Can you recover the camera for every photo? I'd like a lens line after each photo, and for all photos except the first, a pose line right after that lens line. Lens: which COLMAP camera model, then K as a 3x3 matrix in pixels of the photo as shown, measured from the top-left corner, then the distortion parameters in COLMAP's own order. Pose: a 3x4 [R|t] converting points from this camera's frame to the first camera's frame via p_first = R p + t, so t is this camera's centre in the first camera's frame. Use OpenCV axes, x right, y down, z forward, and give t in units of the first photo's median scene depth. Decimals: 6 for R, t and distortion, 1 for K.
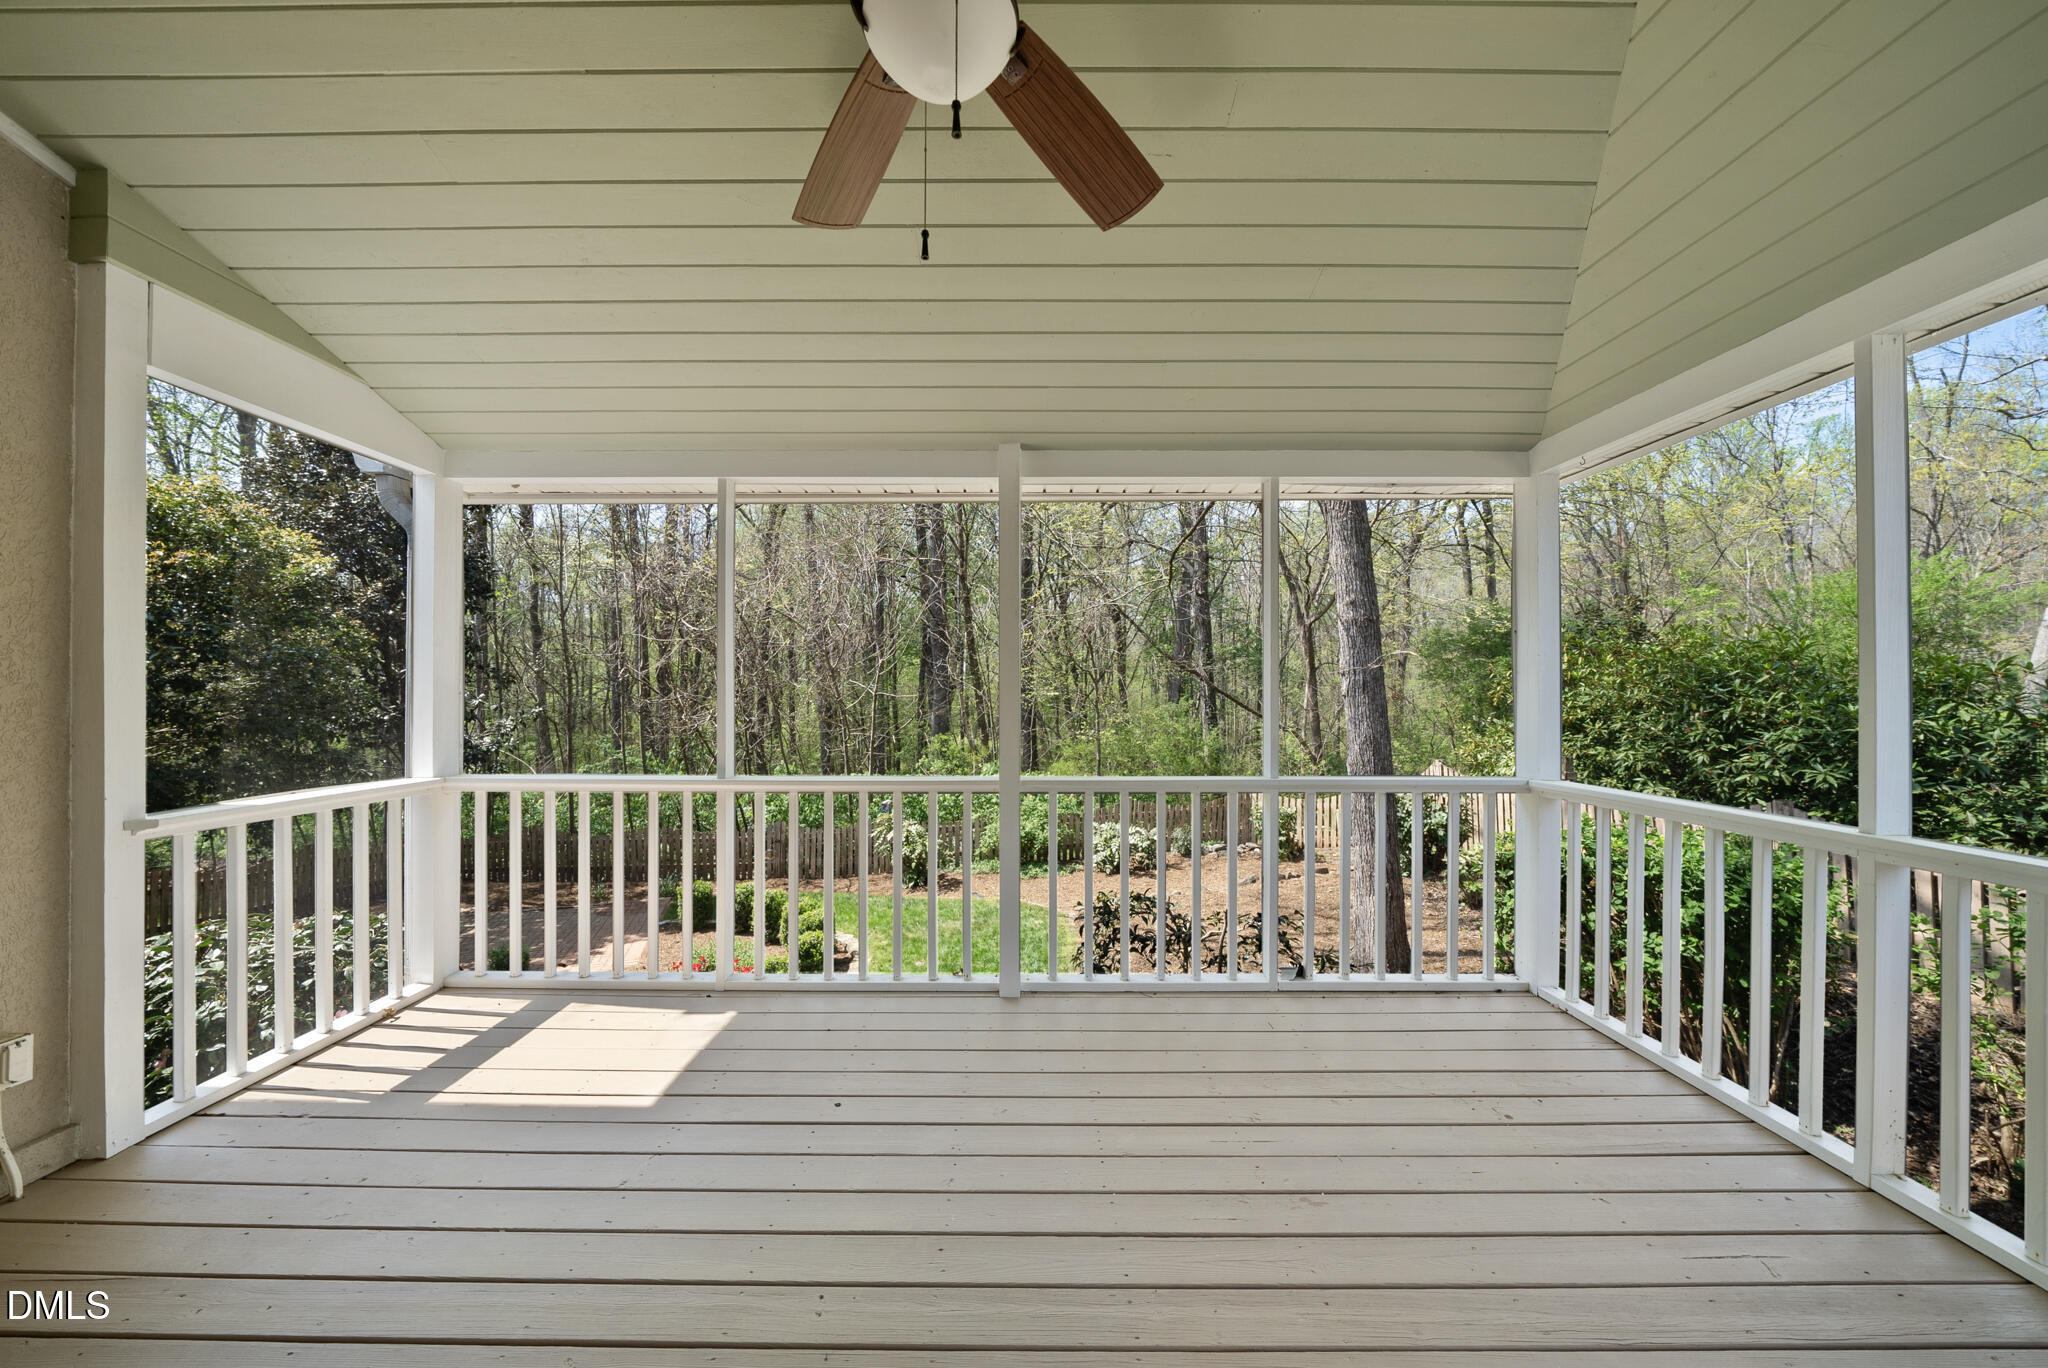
lens RADIAL K [[706.3, 0, 1021.4], [0, 706.3, 687.8], [0, 0, 1]] dist [-0.007900, 0.000038]
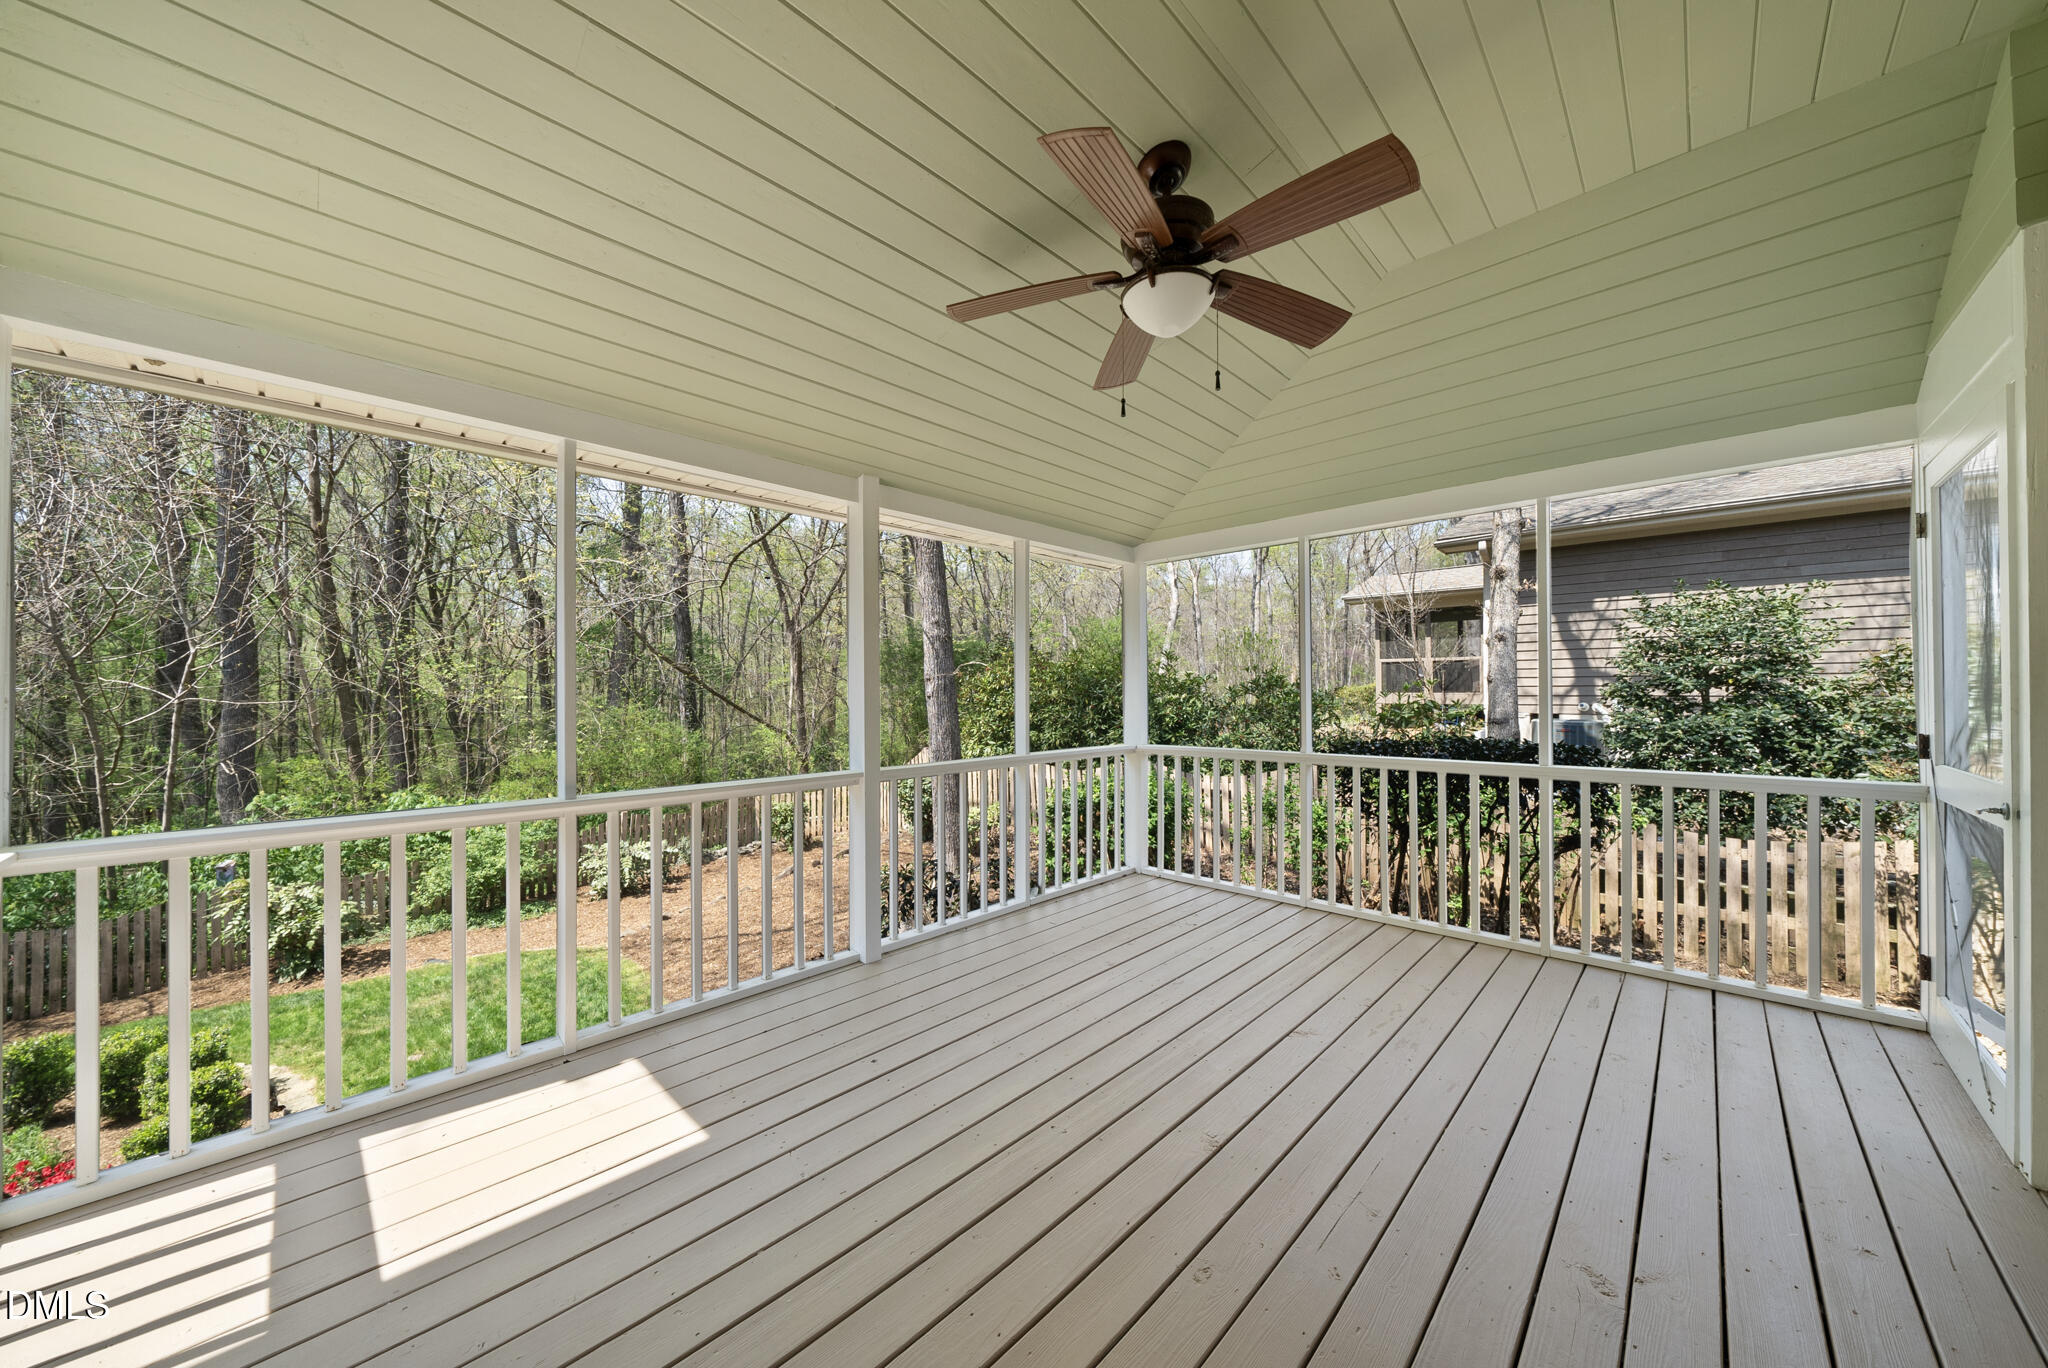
lens RADIAL K [[706.3, 0, 1032.5], [0, 706.3, 689.5], [0, 0, 1]] dist [-0.007900, 0.000038]
pose [[0.685882, 0.000478, 0.727713, -0.641290], [-0.000574, 1.000000, -0.000116, -0.002239], [-0.727713, -0.000338, 0.685882, 0.030011]]
